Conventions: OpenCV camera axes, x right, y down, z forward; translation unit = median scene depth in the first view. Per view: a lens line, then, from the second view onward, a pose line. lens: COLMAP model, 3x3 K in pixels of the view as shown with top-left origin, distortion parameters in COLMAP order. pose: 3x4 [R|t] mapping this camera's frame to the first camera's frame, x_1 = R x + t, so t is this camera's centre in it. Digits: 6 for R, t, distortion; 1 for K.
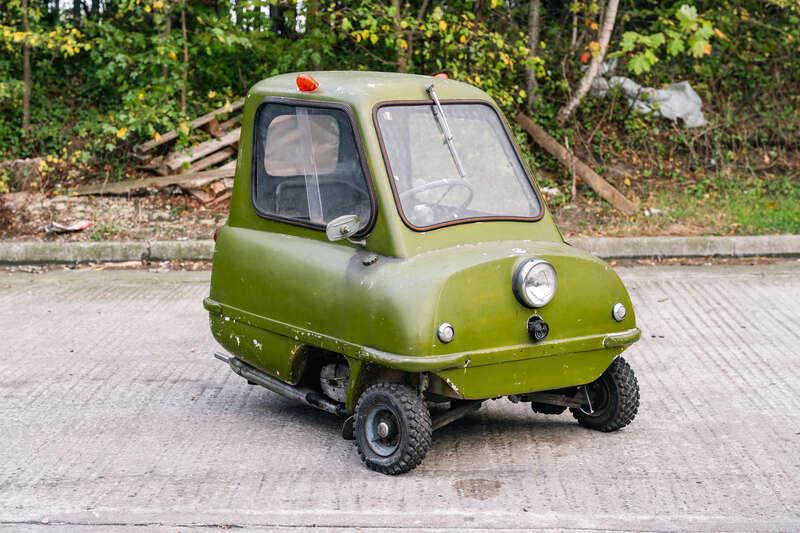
lens RADIAL K [[1687.4, 0, 400.0], [0, 1687.4, 266.5], [0, 0, 1]] dist [0.034131, 0.191381]
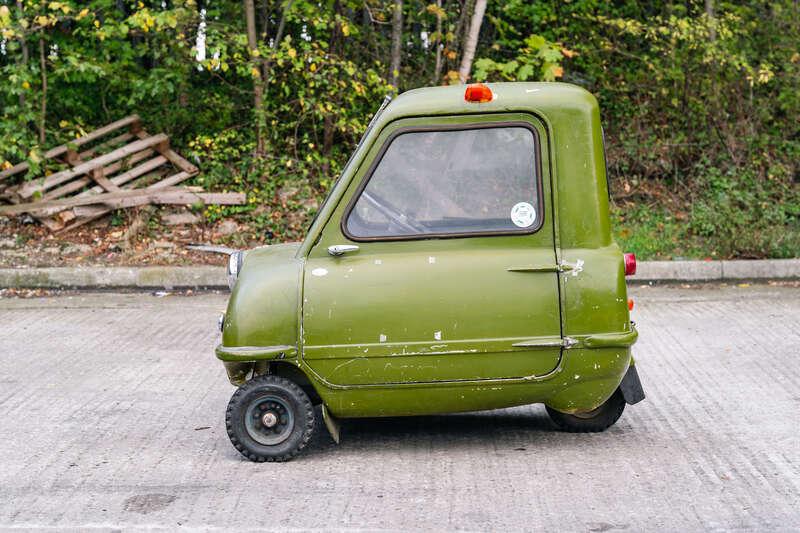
lens RADIAL K [[1676.0, 0, 400.0], [0, 1676.0, 266.5], [0, 0, 1]] dist [0.034283, -0.040819]
pose [[0.999993, -0.002120, -0.003094, 0.090120], [0.002036, 0.999640, -0.026755, 0.009693], [0.003150, 0.026748, 0.999637, 0.012195]]
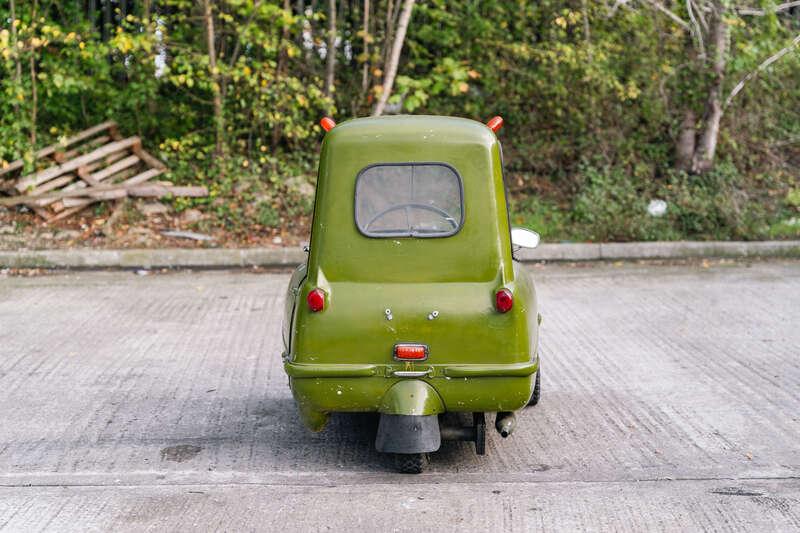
lens RADIAL K [[1425.1, 0, 400.0], [0, 1425.1, 266.5], [0, 0, 1]] dist [0.045607, -0.056593]
pose [[0.997603, -0.005331, 0.068988, 0.062015], [0.005617, 0.999976, -0.003950, 0.000686], [-0.068965, 0.004328, 0.997610, -0.019860]]
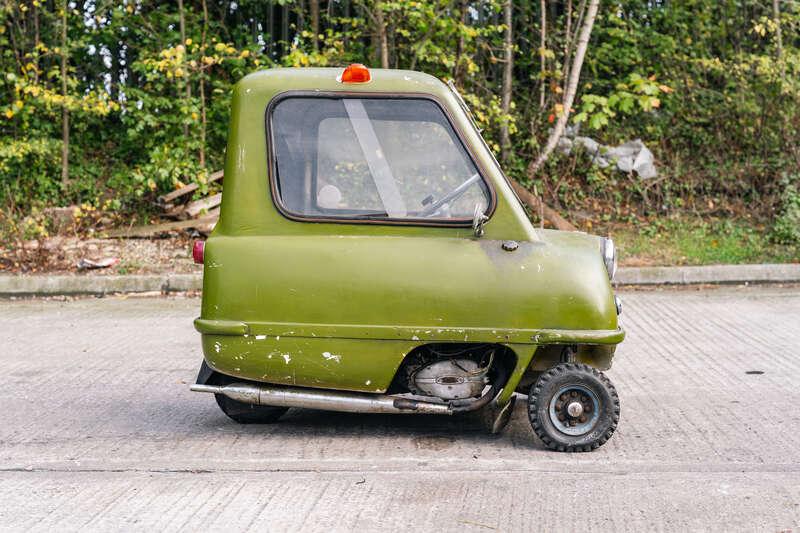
lens RADIAL K [[1425.1, 0, 400.0], [0, 1425.1, 266.5], [0, 0, 1]] dist [0.045607, -0.056593]
pose [[0.999924, -0.008438, -0.009034, 0.015457], [0.007920, 0.998407, -0.055869, 0.032222], [0.009491, 0.055793, 0.998397, 0.036802]]
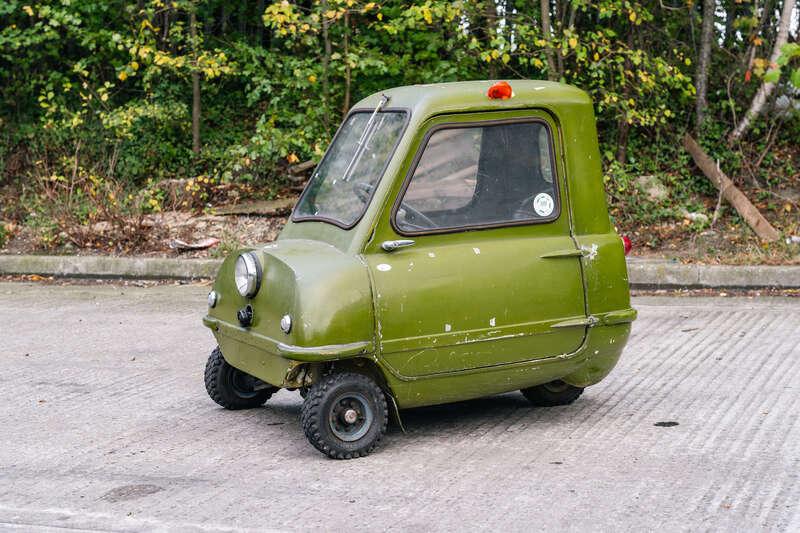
lens RADIAL K [[1732.7, 0, 400.2], [0, 1732.7, 266.6], [0, 0, 1]] dist [0.027156, -0.029754]
pose [[0.949390, 0.021739, -0.313345, 0.239679], [-0.028677, 0.999435, -0.017549, 0.004964], [0.312787, 0.025646, 0.949477, 0.031947]]
